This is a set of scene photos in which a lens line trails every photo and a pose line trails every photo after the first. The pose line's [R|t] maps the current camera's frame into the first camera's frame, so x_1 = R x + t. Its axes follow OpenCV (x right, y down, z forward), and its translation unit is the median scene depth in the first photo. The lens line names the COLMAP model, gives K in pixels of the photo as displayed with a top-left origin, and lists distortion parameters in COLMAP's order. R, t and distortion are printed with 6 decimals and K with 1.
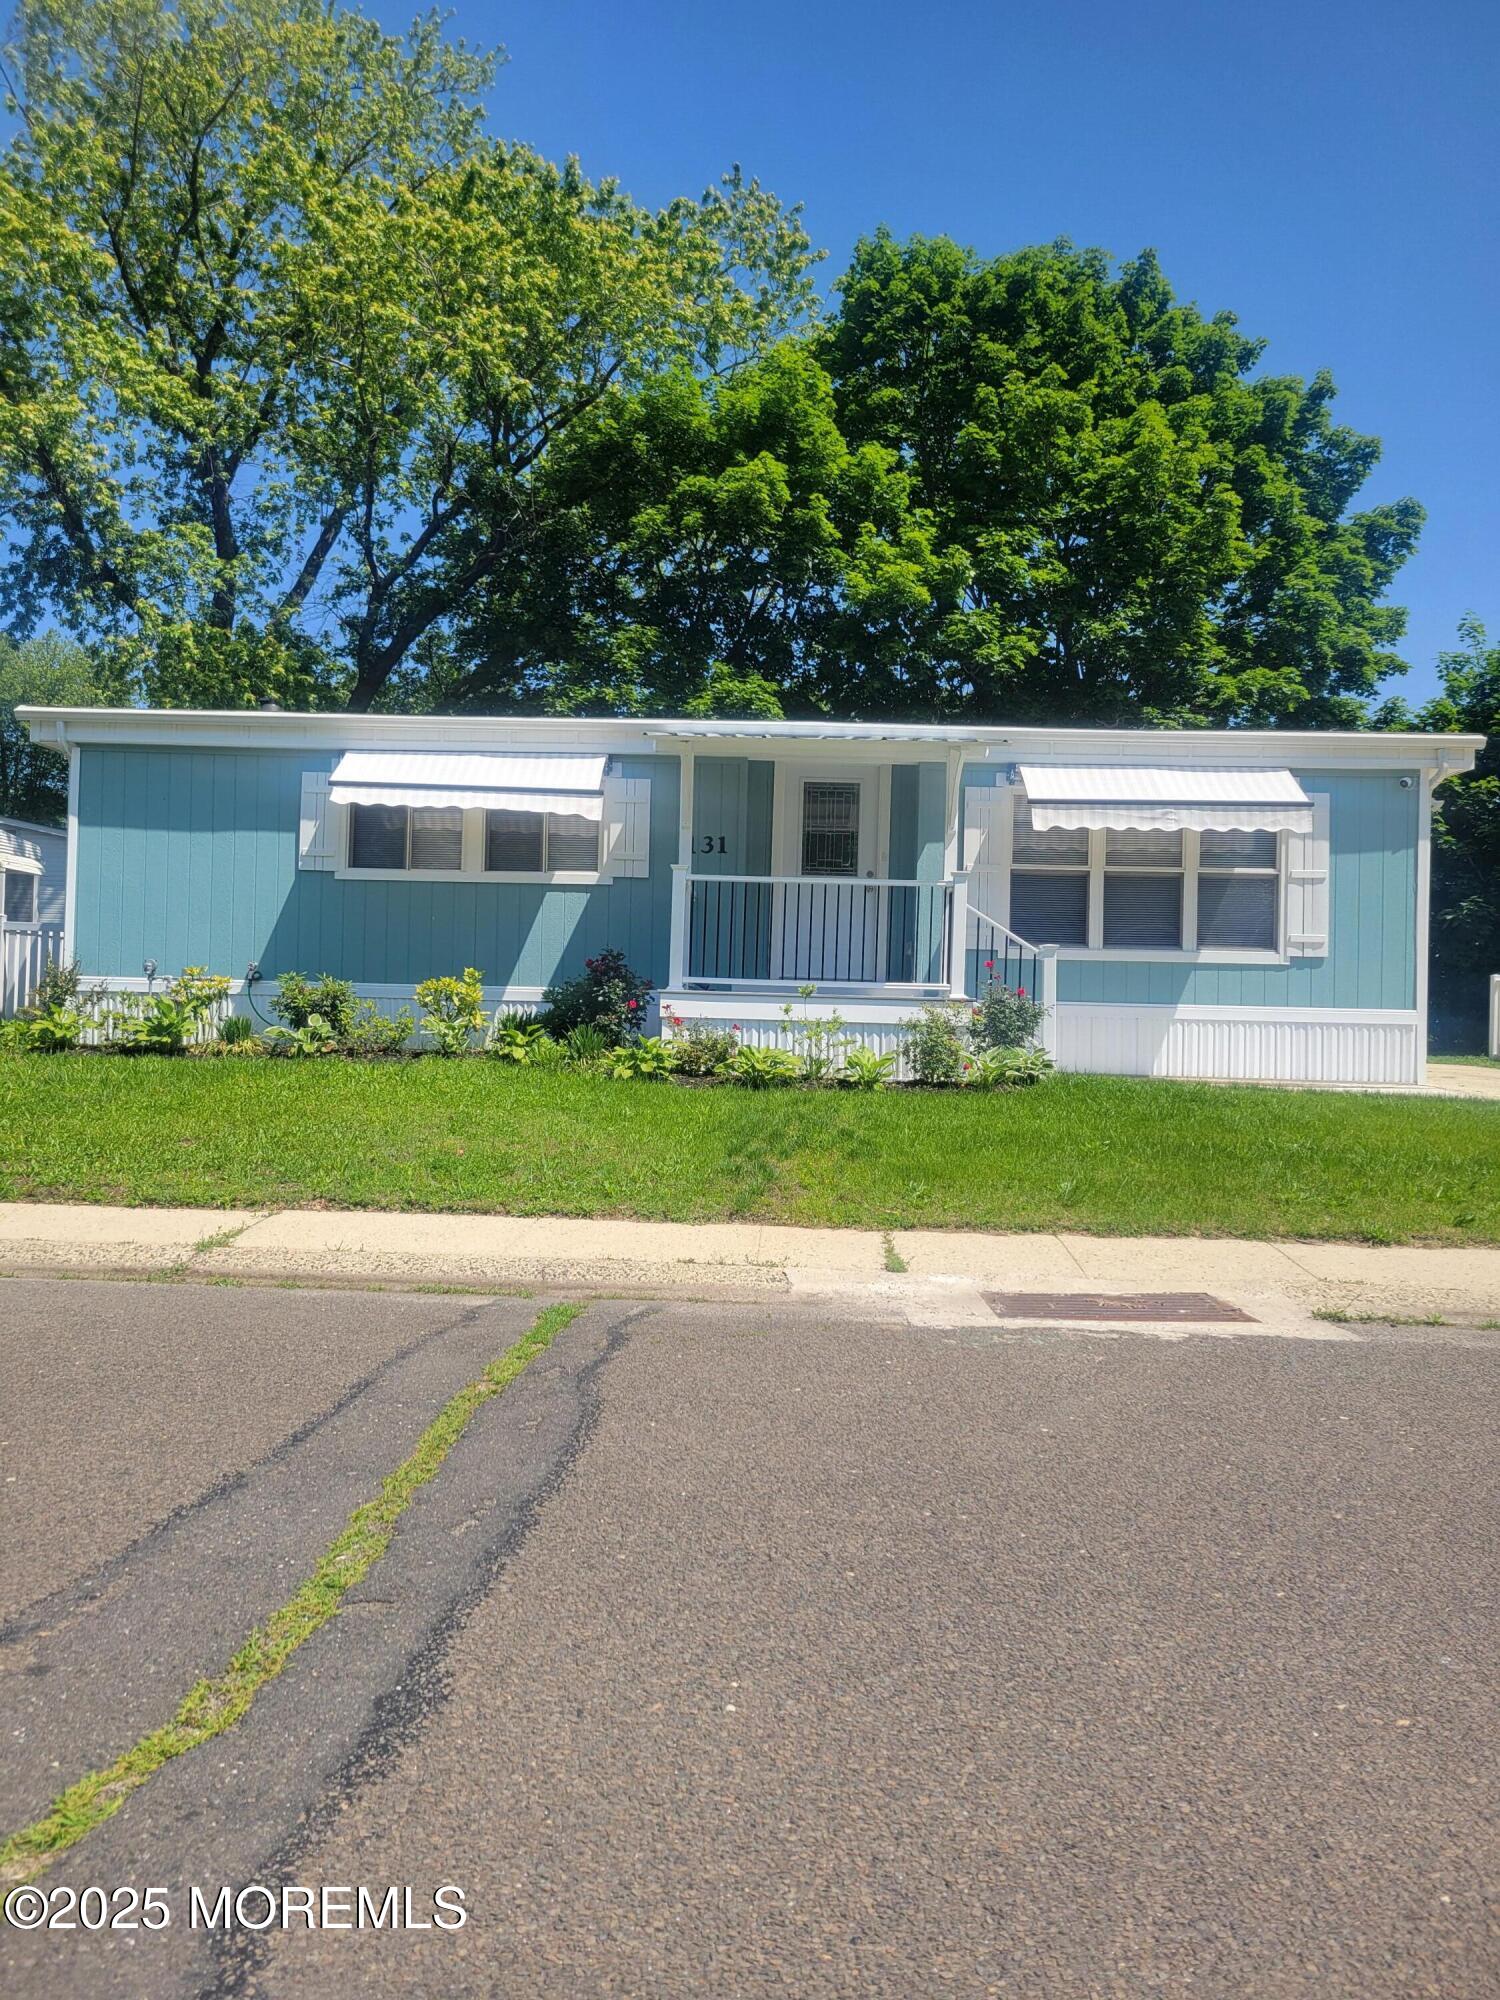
lens RADIAL K [[1487.8, 0, 746.1], [0, 1487.8, 979.6], [0, 0, 1]] dist [0.030875, -0.008276]
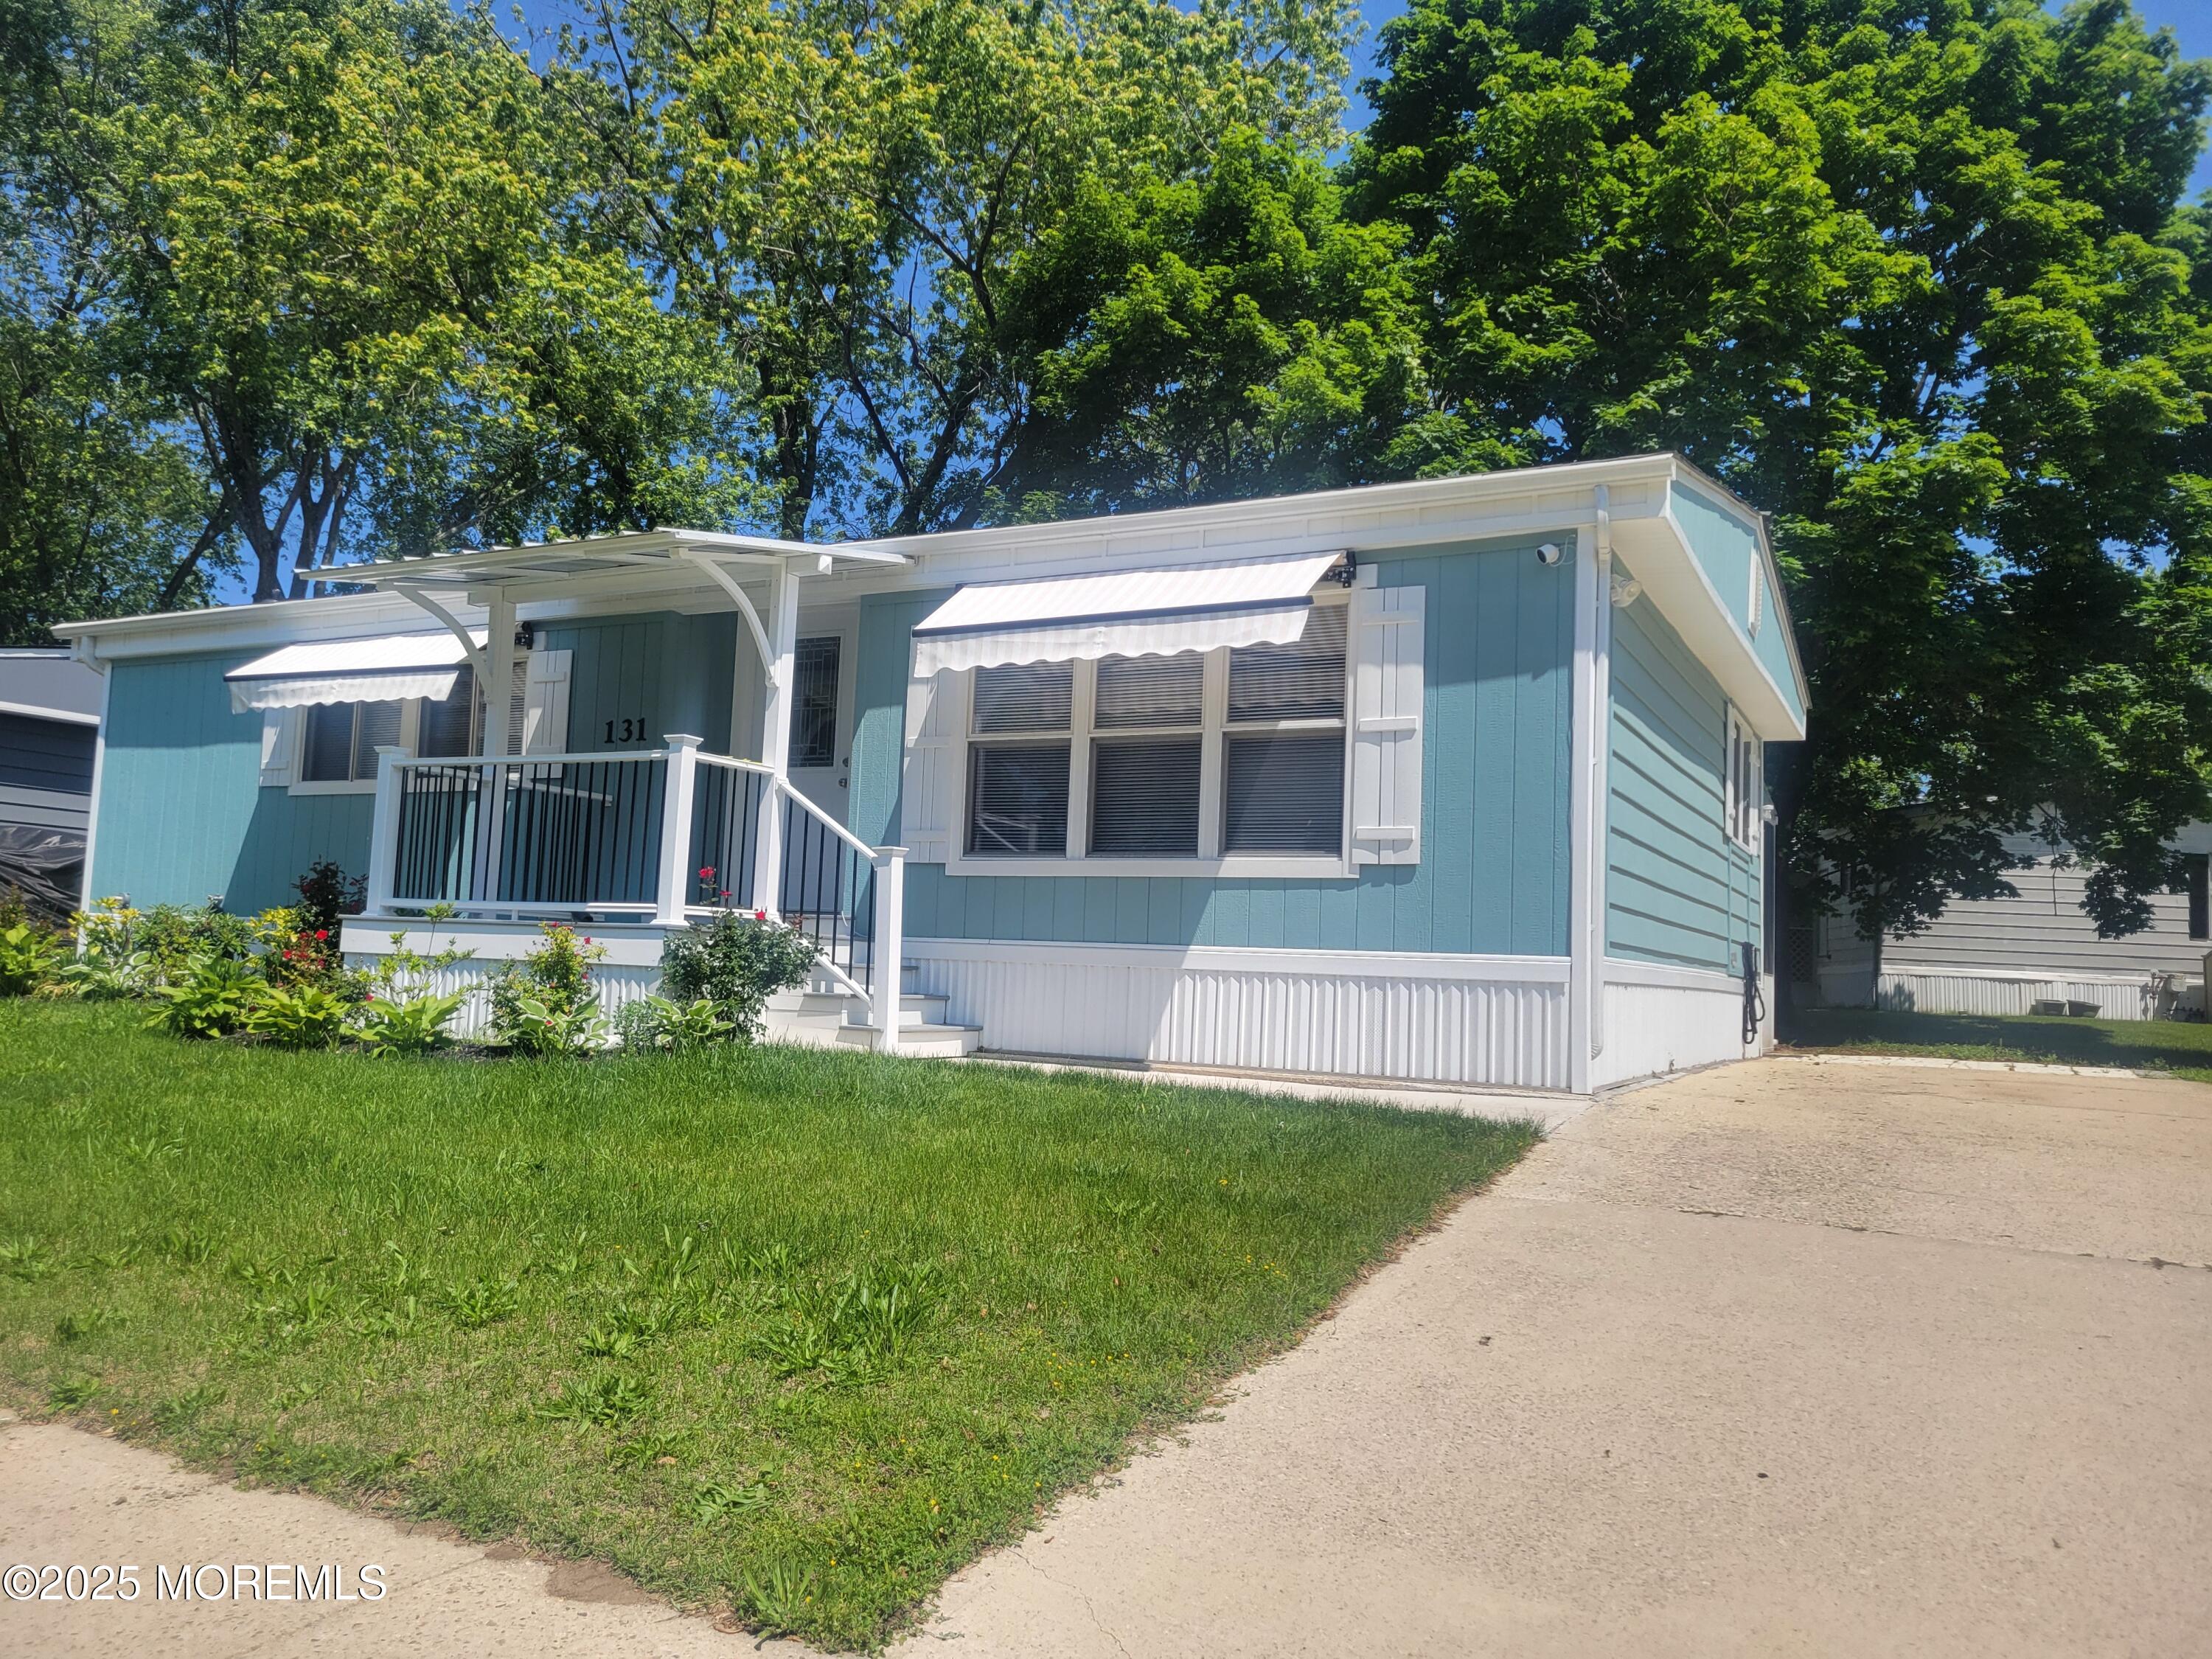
lens RADIAL K [[1645.6, 0, 1100.9], [0, 1645.6, 841.1], [0, 0, 1]] dist [0.030875, -0.008276]
pose [[0.895181, -0.025094, -0.444997, 0.559588], [-0.007475, 0.997428, -0.071283, 0.022351], [0.445641, 0.067137, 0.892691, 0.370847]]
